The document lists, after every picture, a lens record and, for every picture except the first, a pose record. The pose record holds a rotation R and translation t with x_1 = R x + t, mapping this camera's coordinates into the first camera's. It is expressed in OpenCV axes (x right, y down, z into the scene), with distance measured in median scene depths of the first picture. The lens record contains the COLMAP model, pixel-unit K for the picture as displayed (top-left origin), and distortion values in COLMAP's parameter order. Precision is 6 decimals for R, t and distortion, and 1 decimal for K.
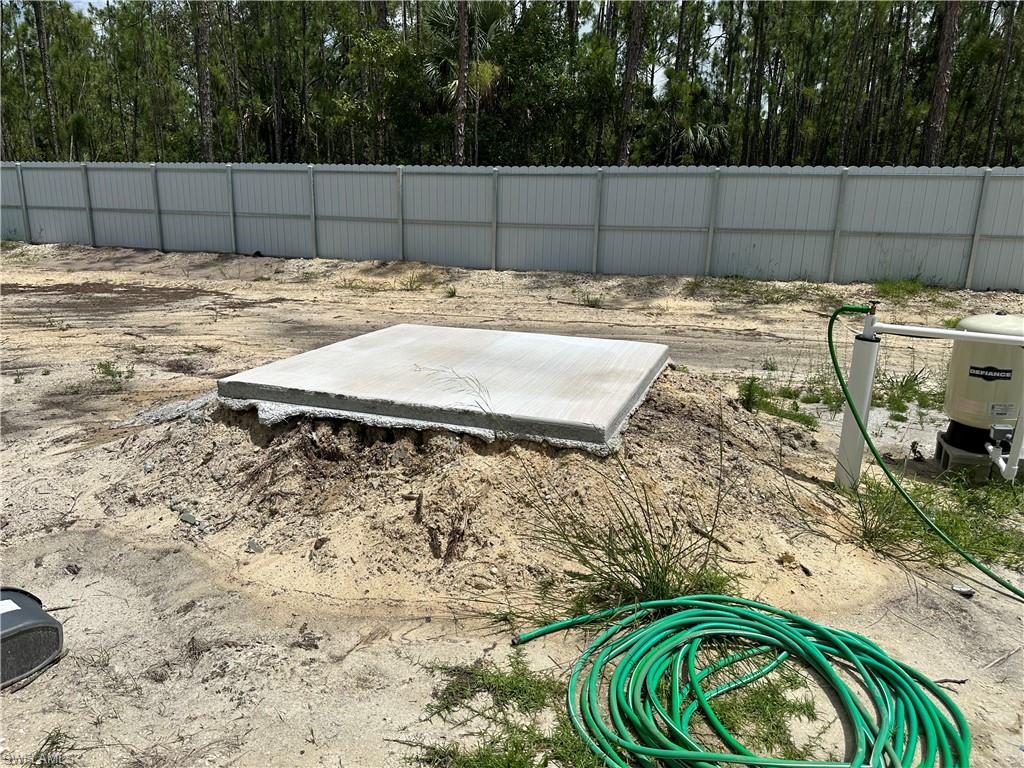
lens RADIAL K [[718.3, 0, 501.8], [0, 718.3, 388.1], [0, 0, 1]] dist [0.059375, -0.069167]
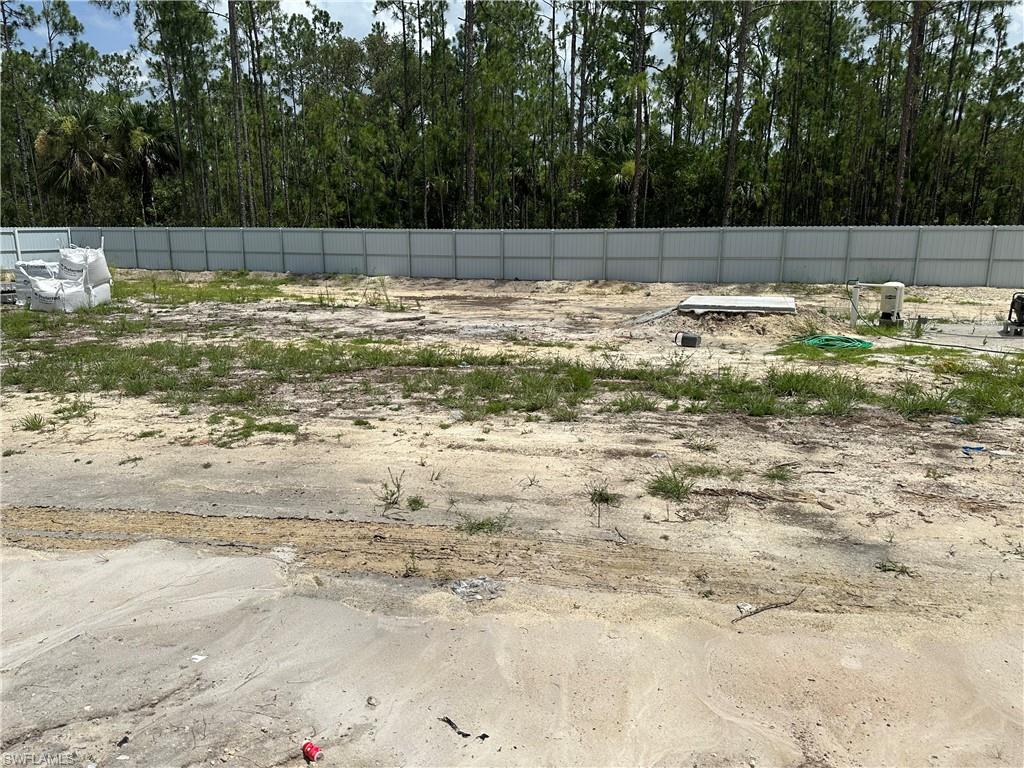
lens RADIAL K [[718.3, 0, 512.2], [0, 718.3, 387.3], [0, 0, 1]] dist [0.059375, -0.069167]
pose [[0.999727, -0.021483, -0.009147, -0.542333], [0.021093, 0.998946, -0.040779, 0.241457], [0.010013, 0.040575, 0.999126, -1.190500]]
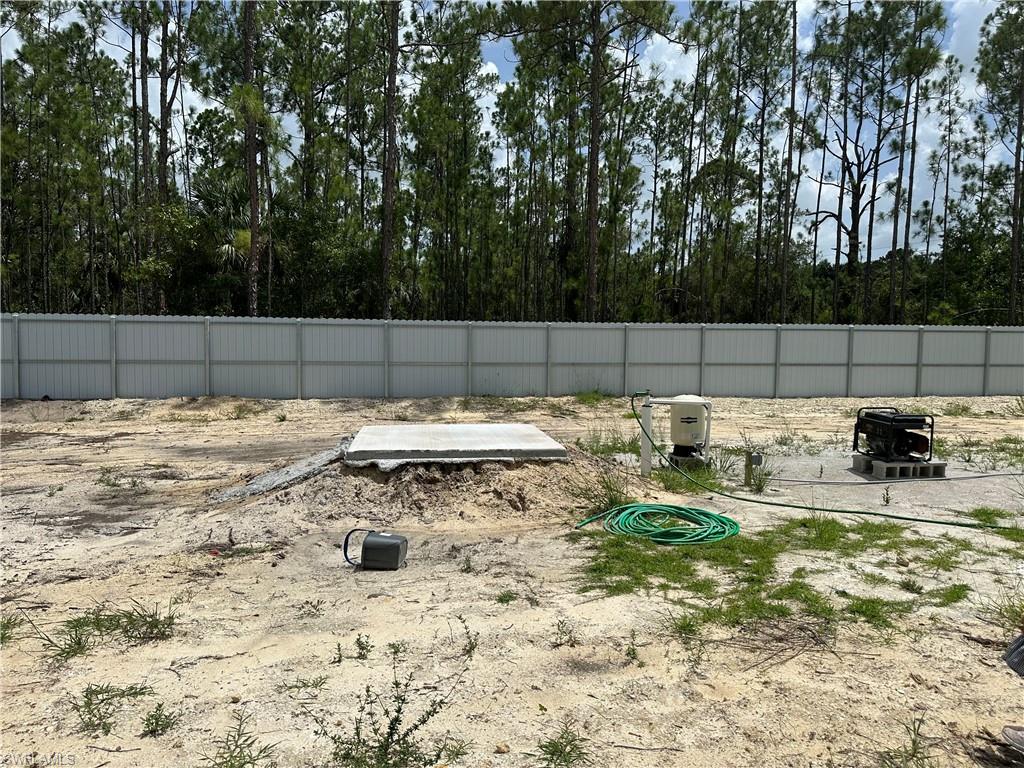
lens RADIAL K [[718.3, 0, 511.2], [0, 718.3, 388.9], [0, 0, 1]] dist [0.059375, -0.069167]
pose [[0.886496, -0.040272, 0.460980, -0.365652], [0.124315, 0.980310, -0.153424, 0.068979], [-0.445724, 0.193316, 0.874047, -0.316716]]
